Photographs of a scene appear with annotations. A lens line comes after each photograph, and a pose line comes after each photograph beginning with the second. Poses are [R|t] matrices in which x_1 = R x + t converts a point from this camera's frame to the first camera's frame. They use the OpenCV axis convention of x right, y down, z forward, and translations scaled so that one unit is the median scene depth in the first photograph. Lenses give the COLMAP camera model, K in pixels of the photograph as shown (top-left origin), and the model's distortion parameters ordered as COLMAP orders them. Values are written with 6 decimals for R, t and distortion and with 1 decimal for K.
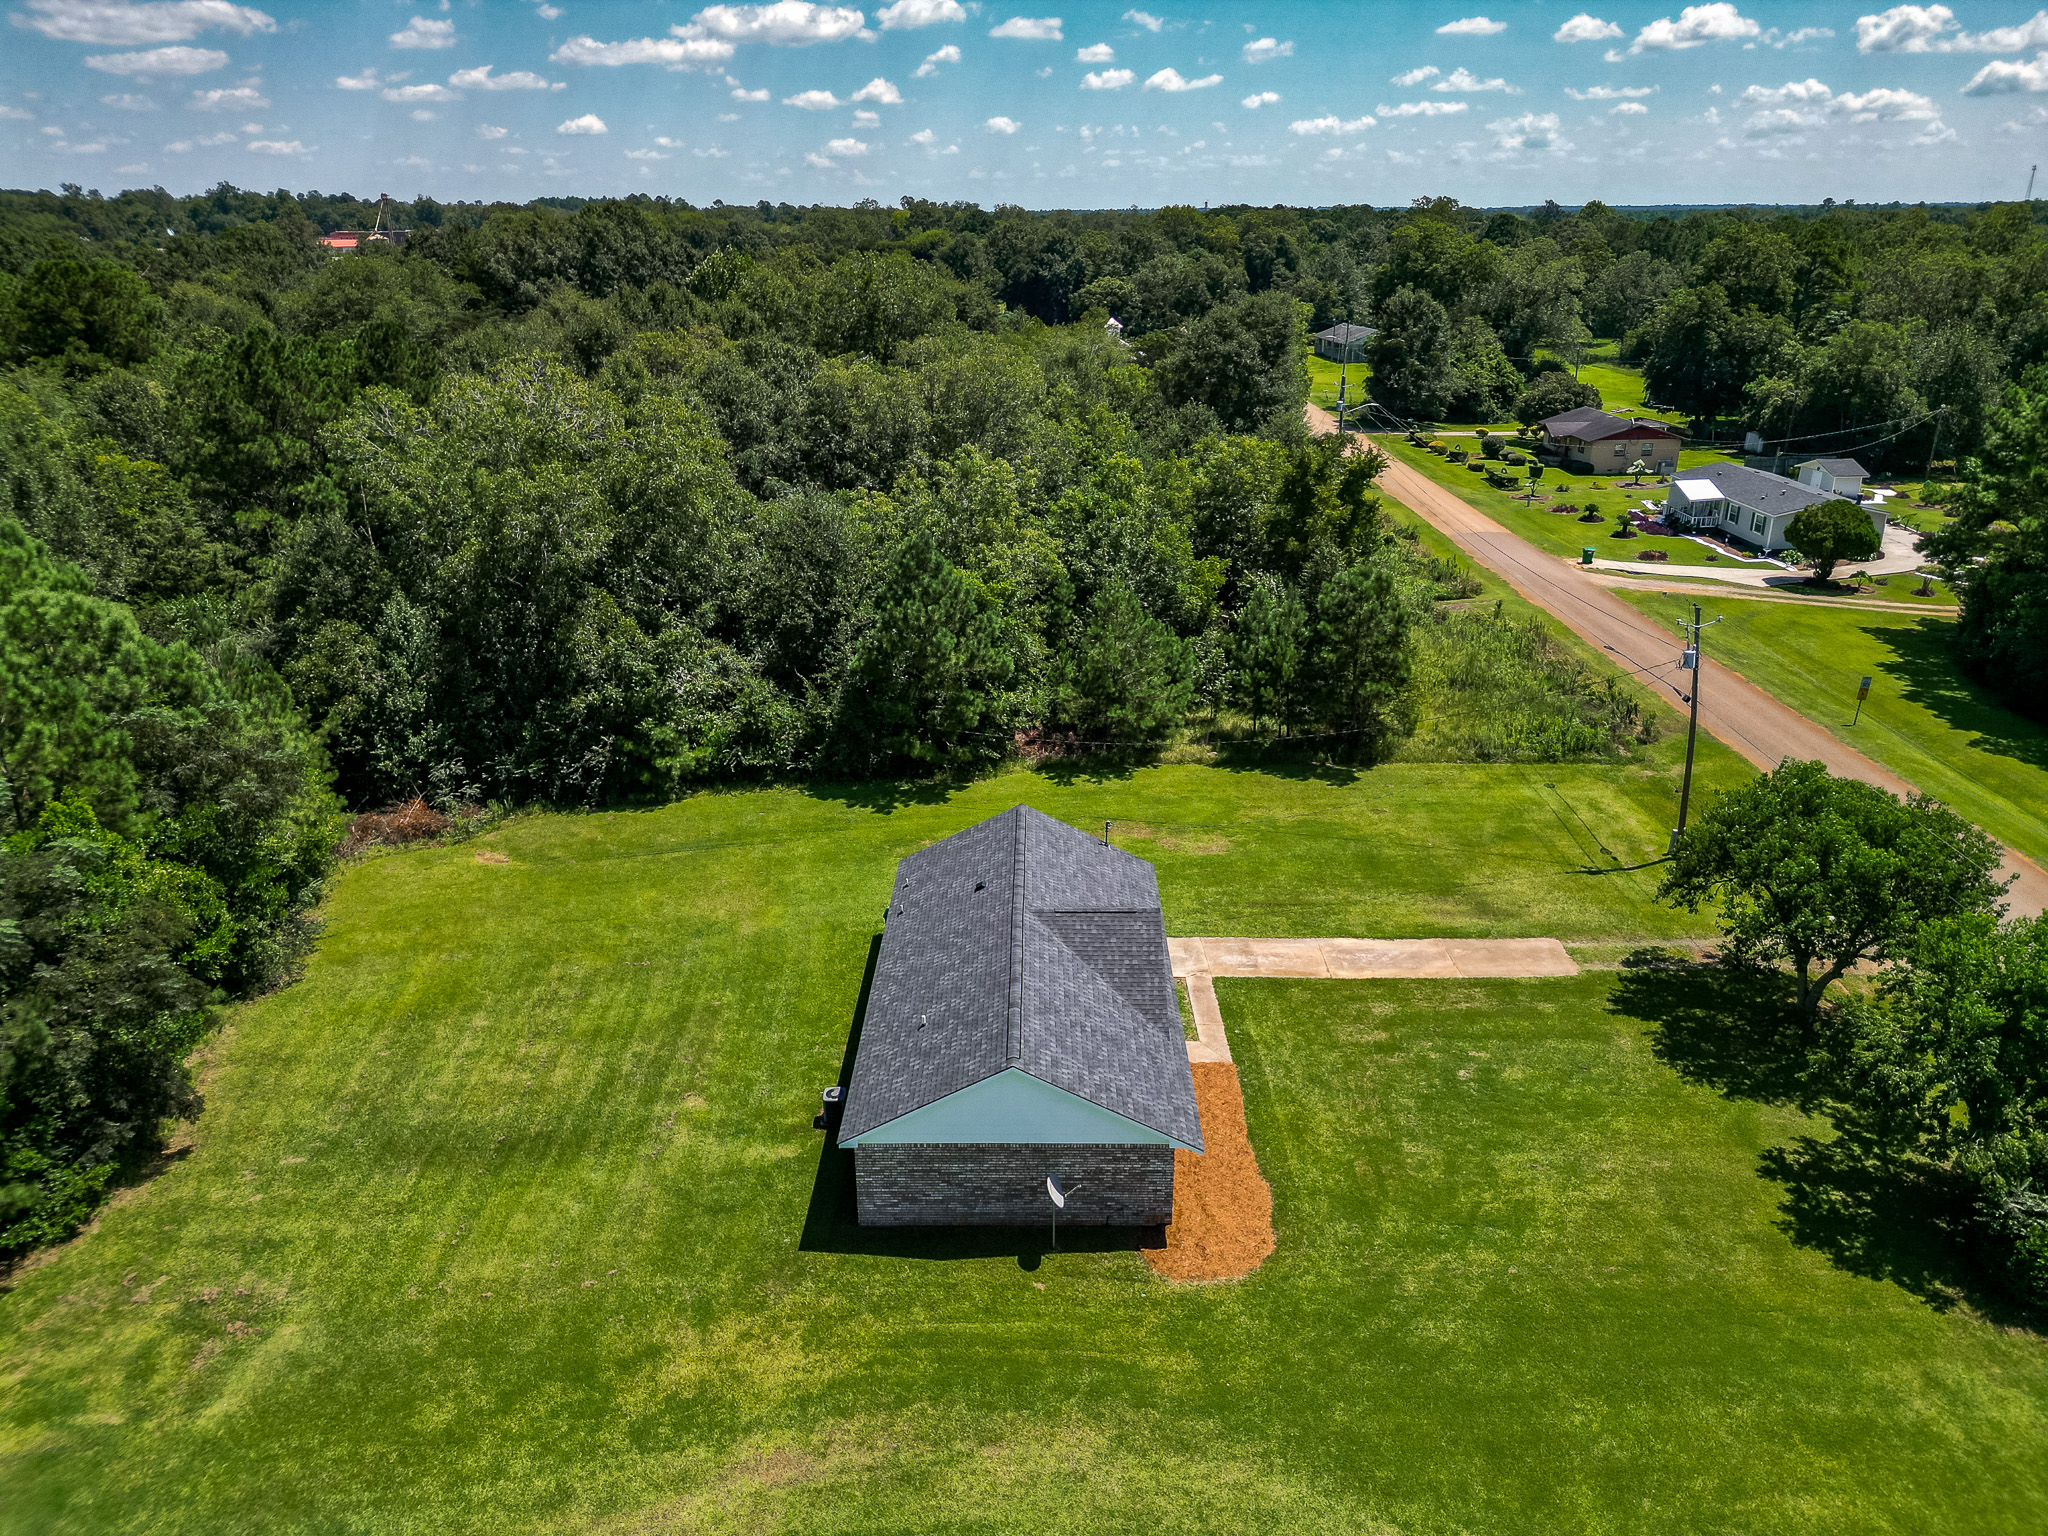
lens RADIAL K [[1411.5, 0, 1027.3], [0, 1411.5, 766.5], [0, 0, 1]] dist [0.043484, -0.002427]
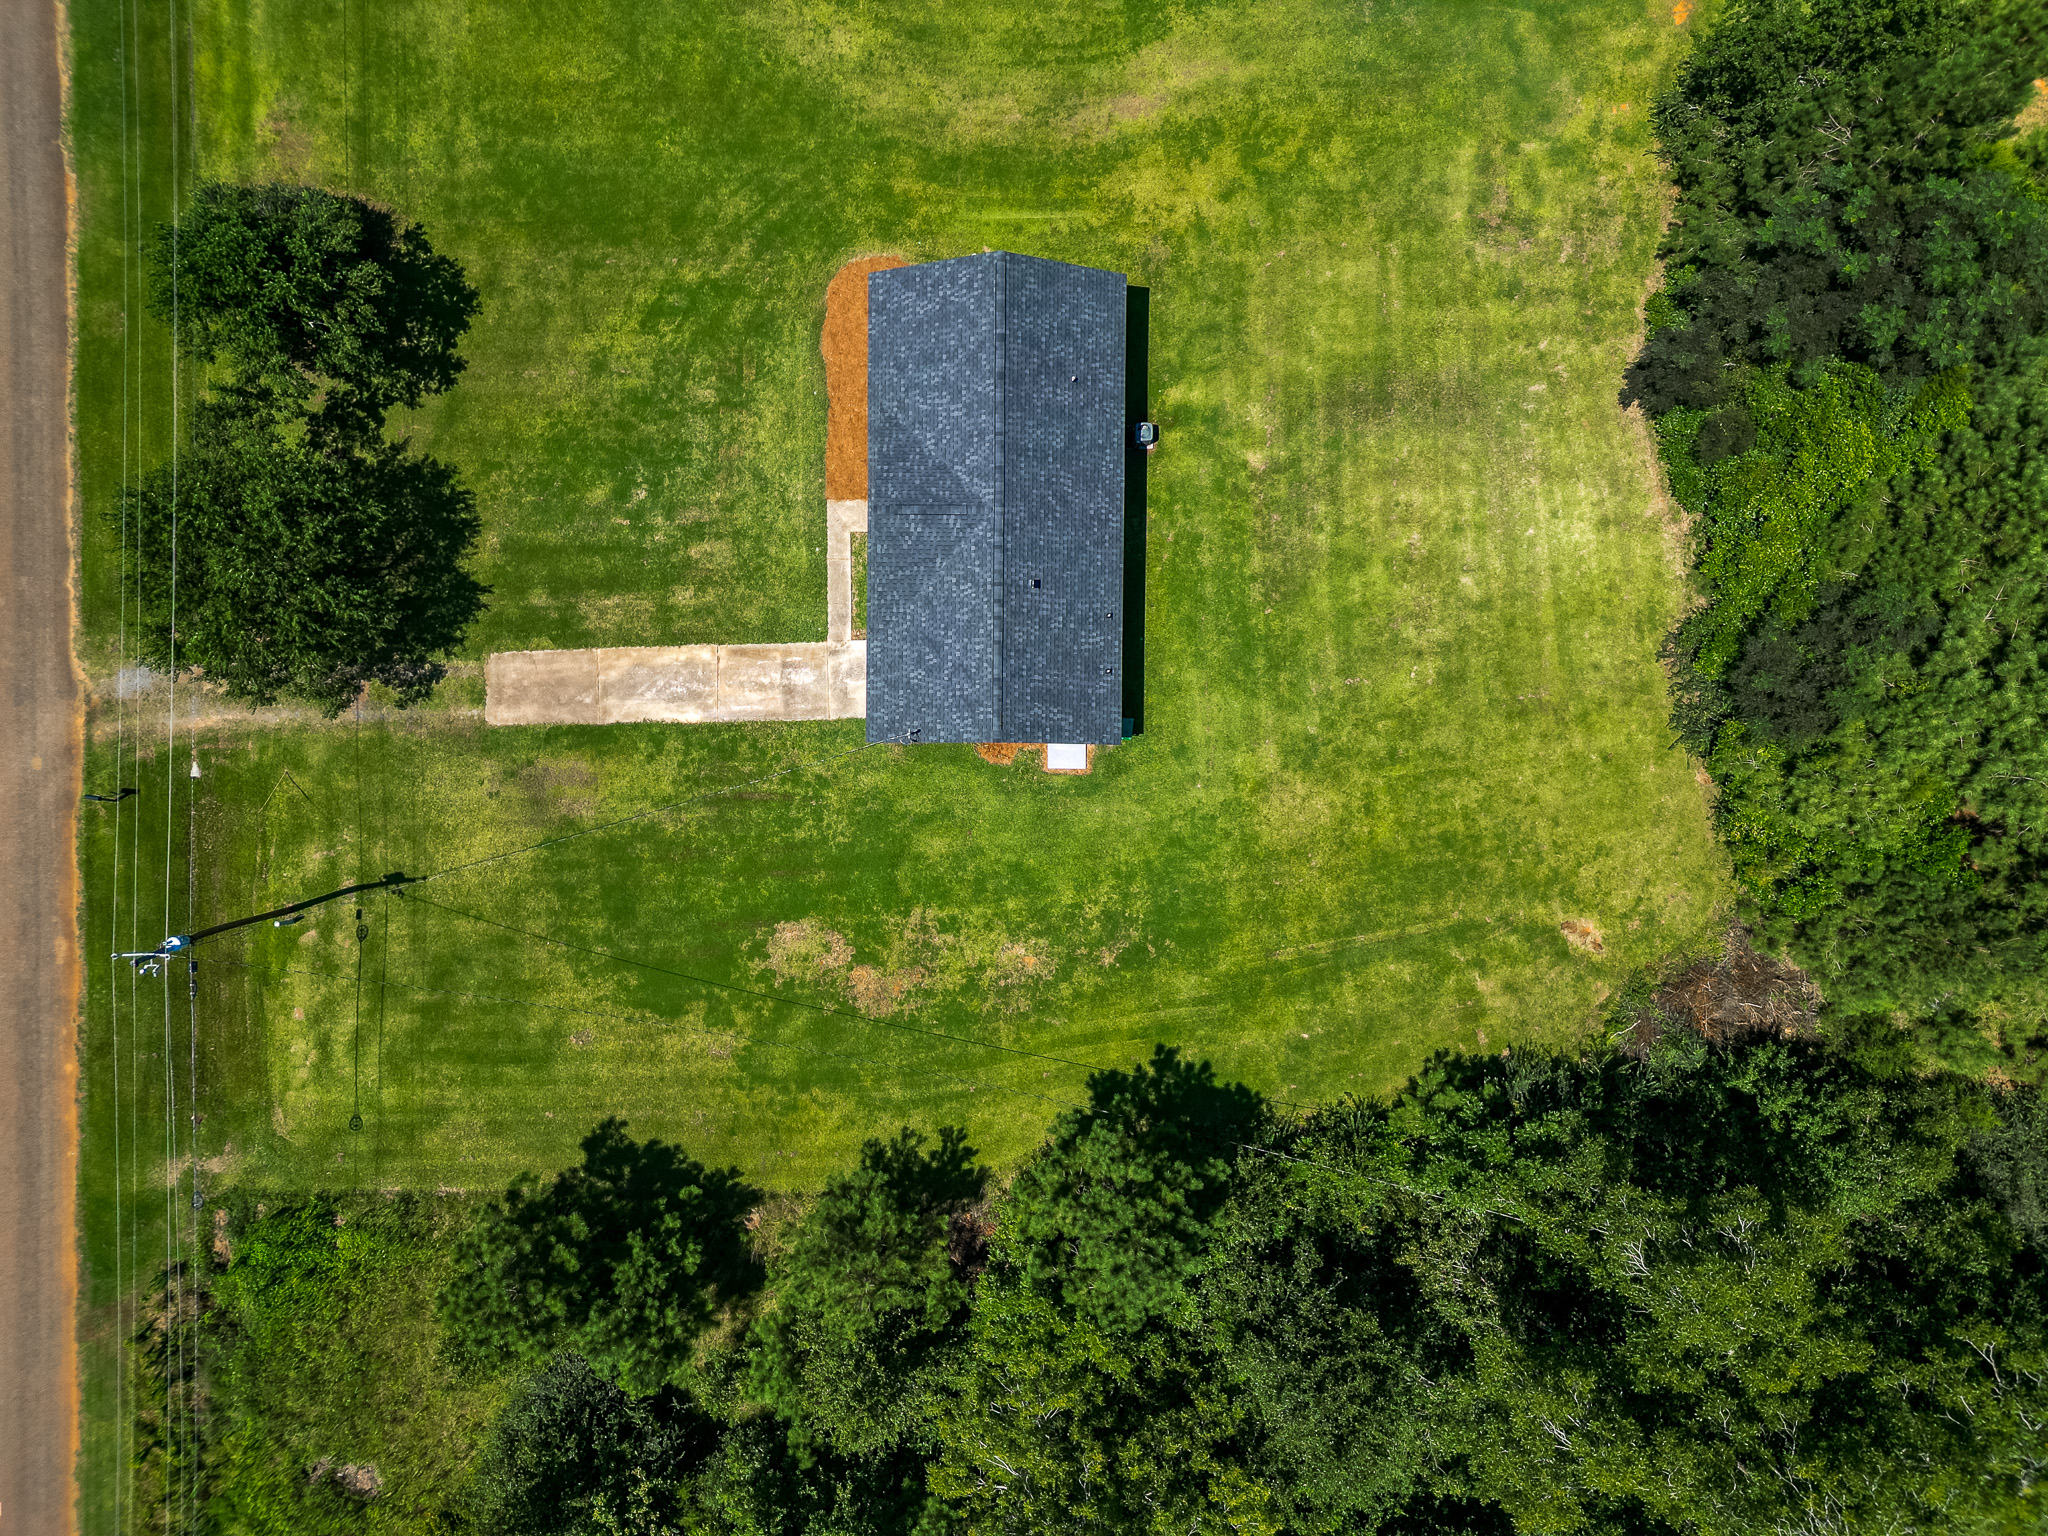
lens RADIAL K [[1411.5, 0, 1019.5], [0, 1411.5, 777.3], [0, 0, 1]] dist [0.043484, -0.002427]
pose [[-0.999970, -0.000303, 0.007711, -0.028764], [0.007285, -0.366890, 0.930236, -0.934993], [0.002547, 0.930264, 0.366881, 0.711809]]
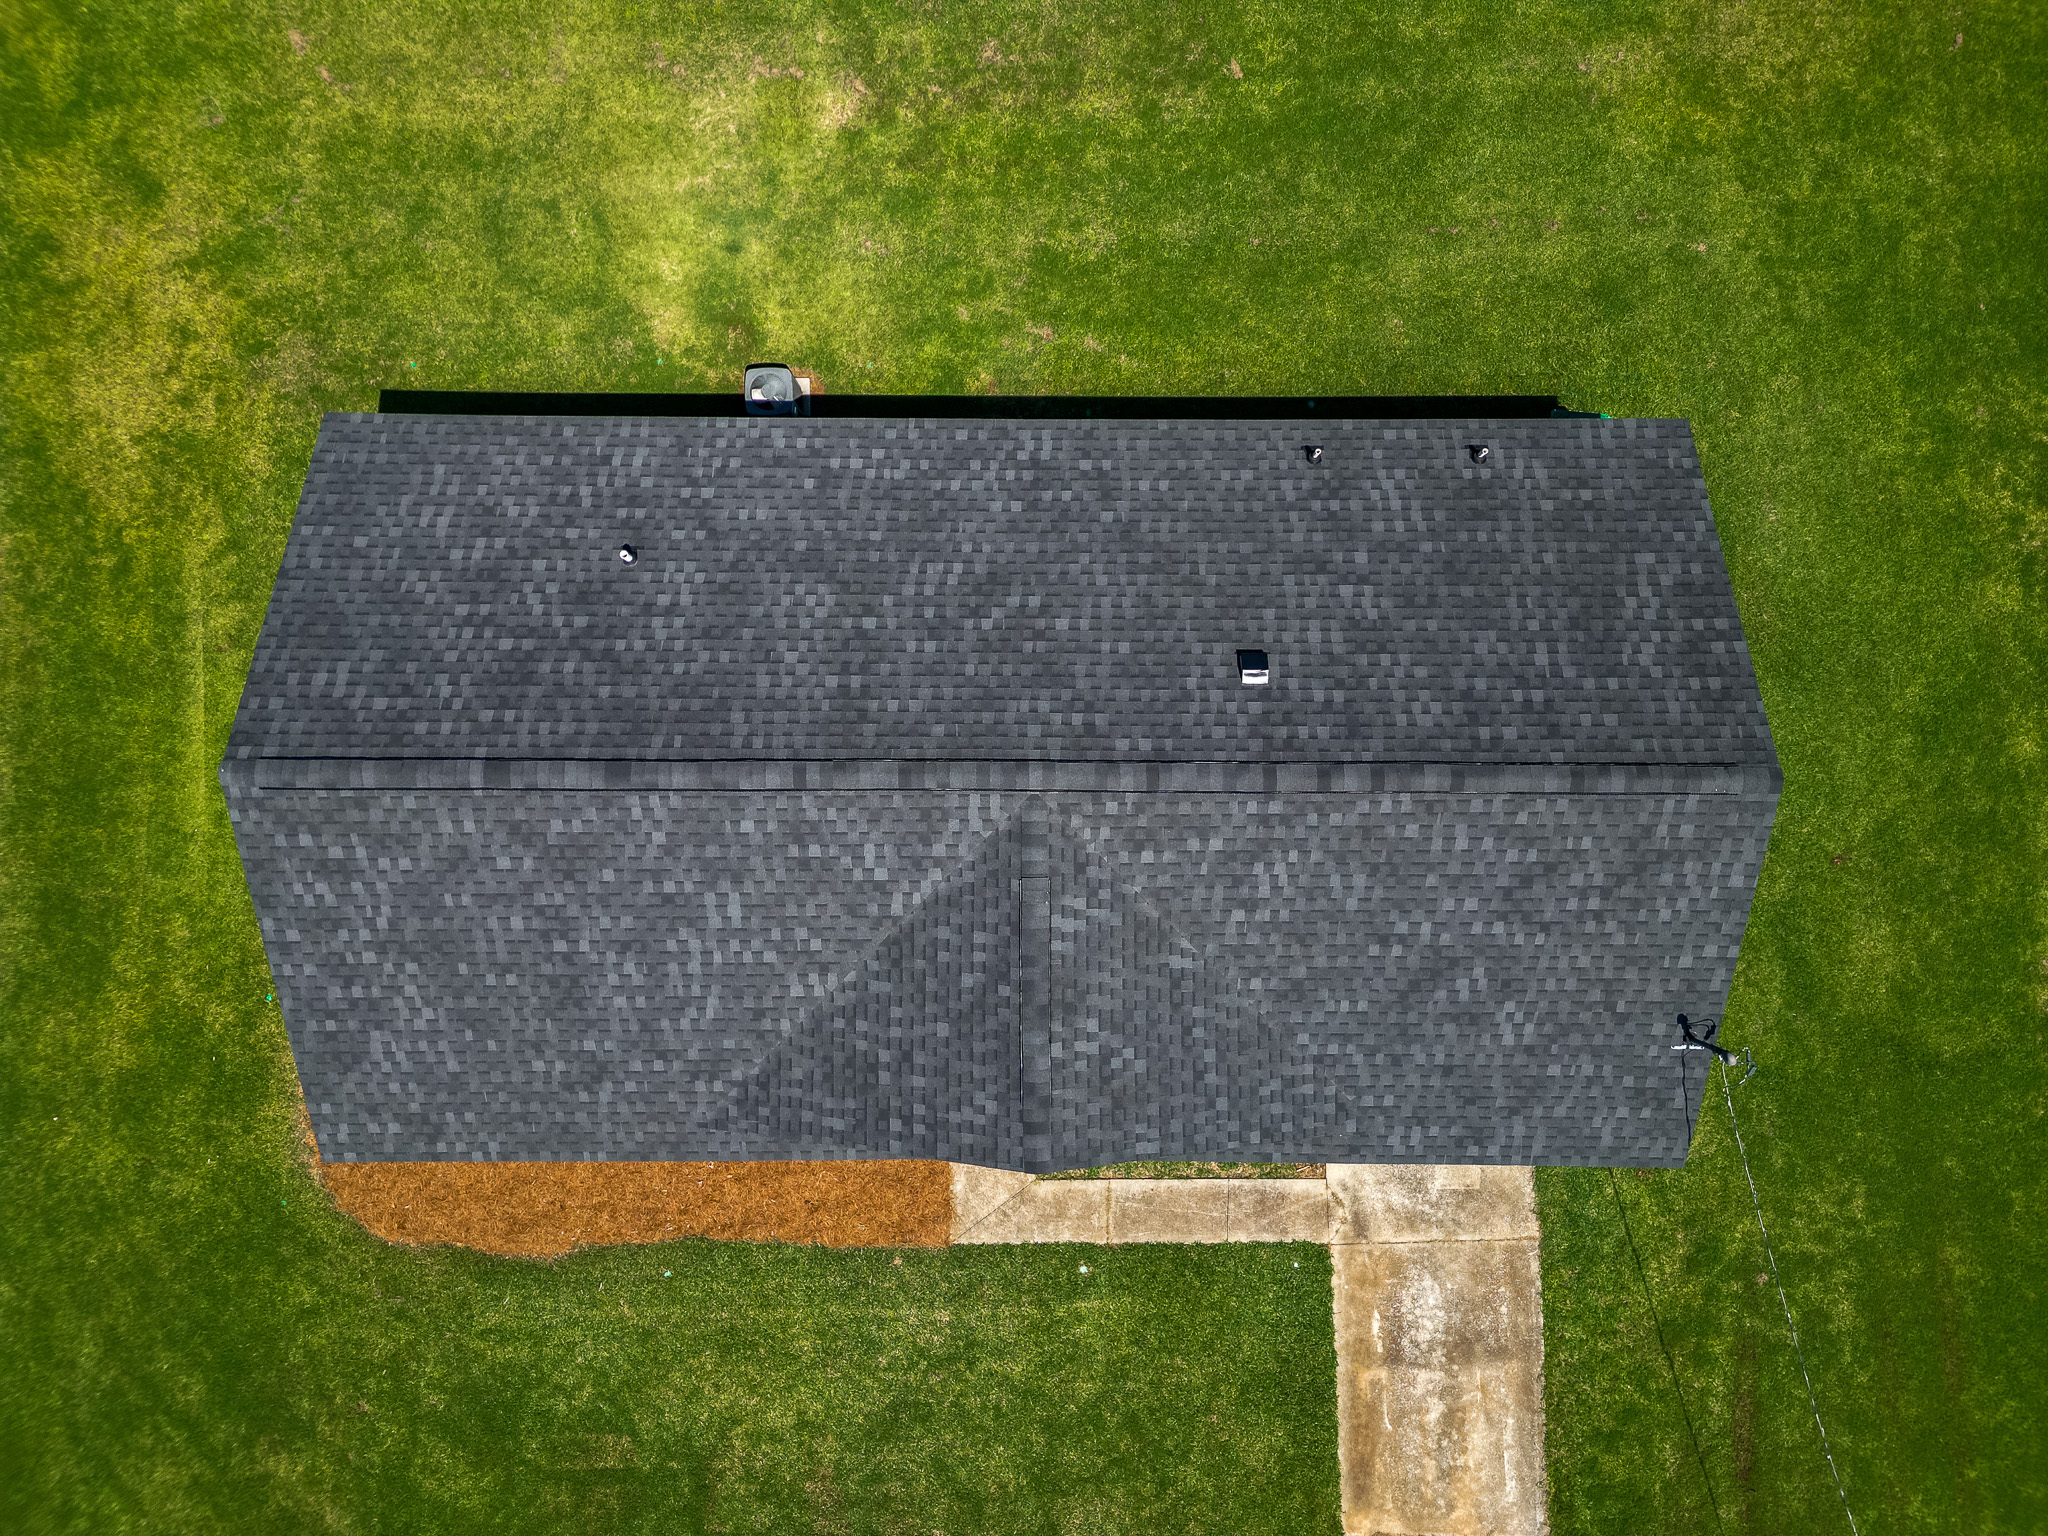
lens RADIAL K [[1411.5, 0, 1014.9], [0, 1411.5, 776.5], [0, 0, 1]] dist [0.043484, -0.002427]
pose [[0.004814, 0.999988, 0.000560, -0.005975], [-0.353651, 0.001178, 0.935377, -0.209184], [0.935365, -0.004701, 0.353653, 0.788151]]
